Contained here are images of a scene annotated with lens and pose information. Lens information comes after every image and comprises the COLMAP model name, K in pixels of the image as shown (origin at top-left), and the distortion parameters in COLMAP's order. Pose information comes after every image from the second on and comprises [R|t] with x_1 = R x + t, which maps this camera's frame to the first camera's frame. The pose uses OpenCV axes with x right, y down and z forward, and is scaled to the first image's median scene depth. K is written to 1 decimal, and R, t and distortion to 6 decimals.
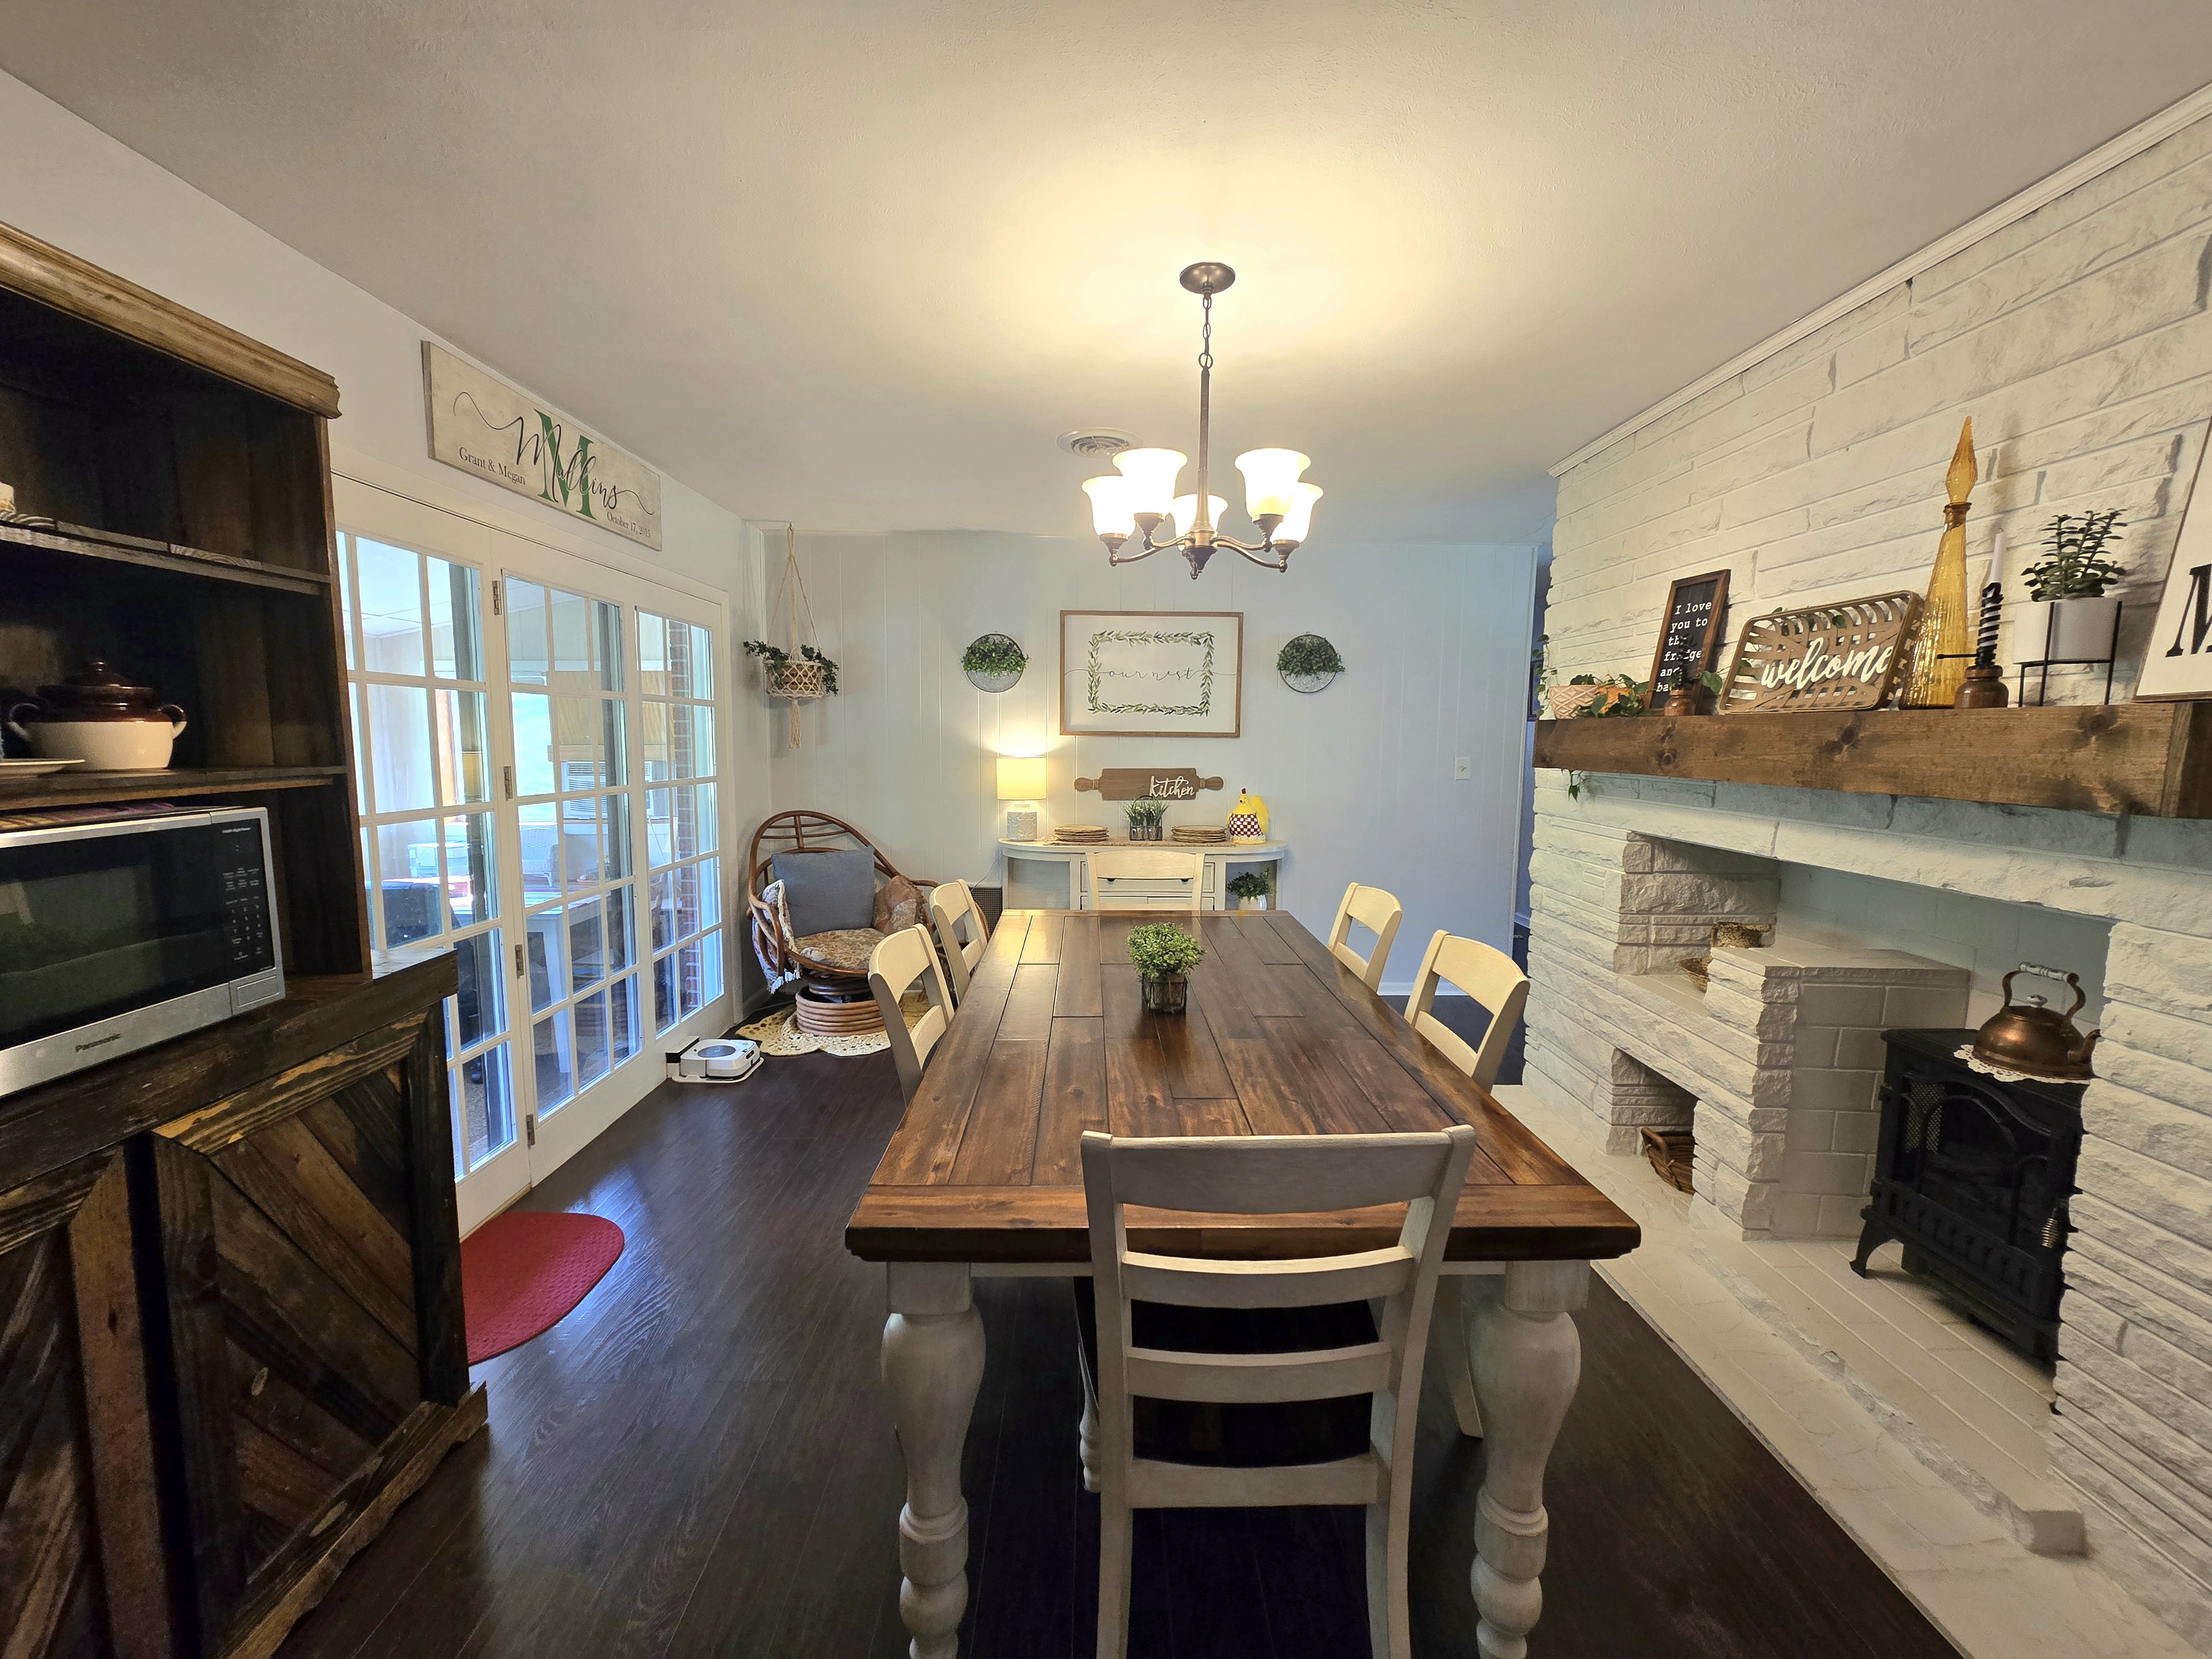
lens RADIAL K [[899.8, 0, 1106.0], [0, 899.8, 829.5], [0, 0, 1]] dist [-0.003613, 0.000528]
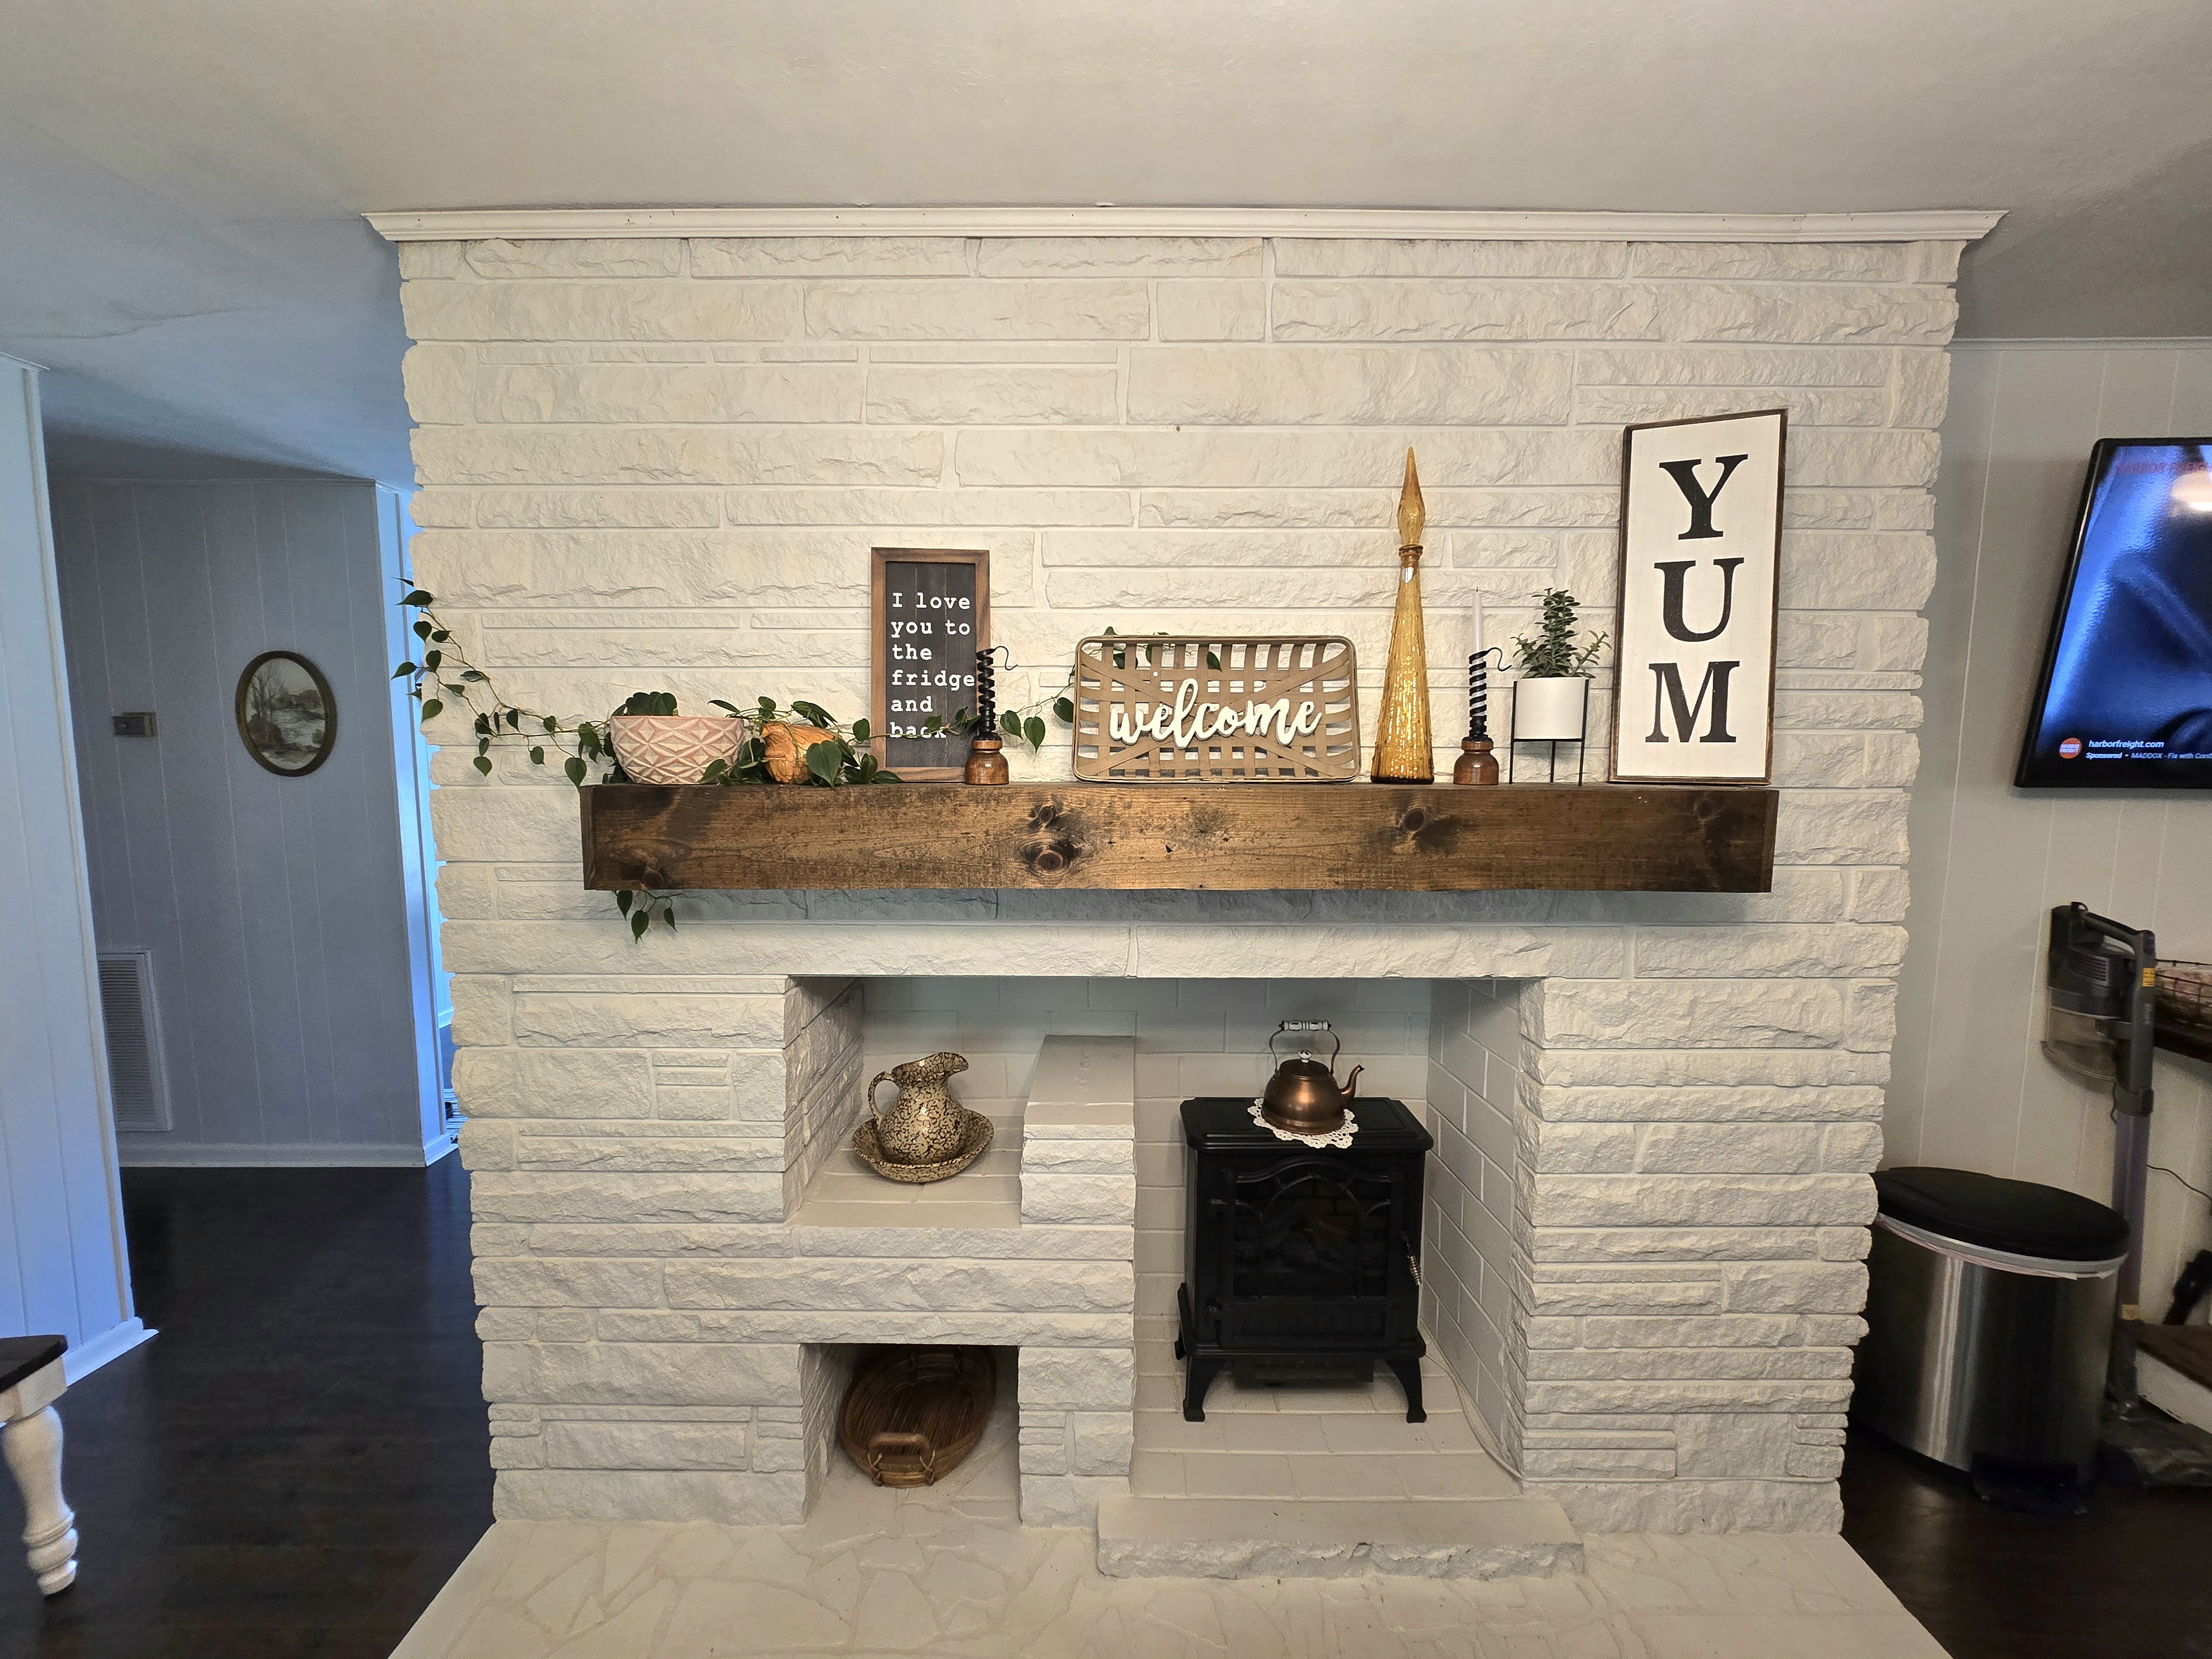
lens RADIAL K [[899.8, 0, 1106.0], [0, 899.8, 829.5], [0, 0, 1]] dist [-0.003613, 0.000528]
pose [[0.014093, -0.107126, 0.994146, 0.041581], [0.104981, 0.988908, 0.105073, -0.170555], [-0.994374, 0.102886, 0.025183, 1.031850]]
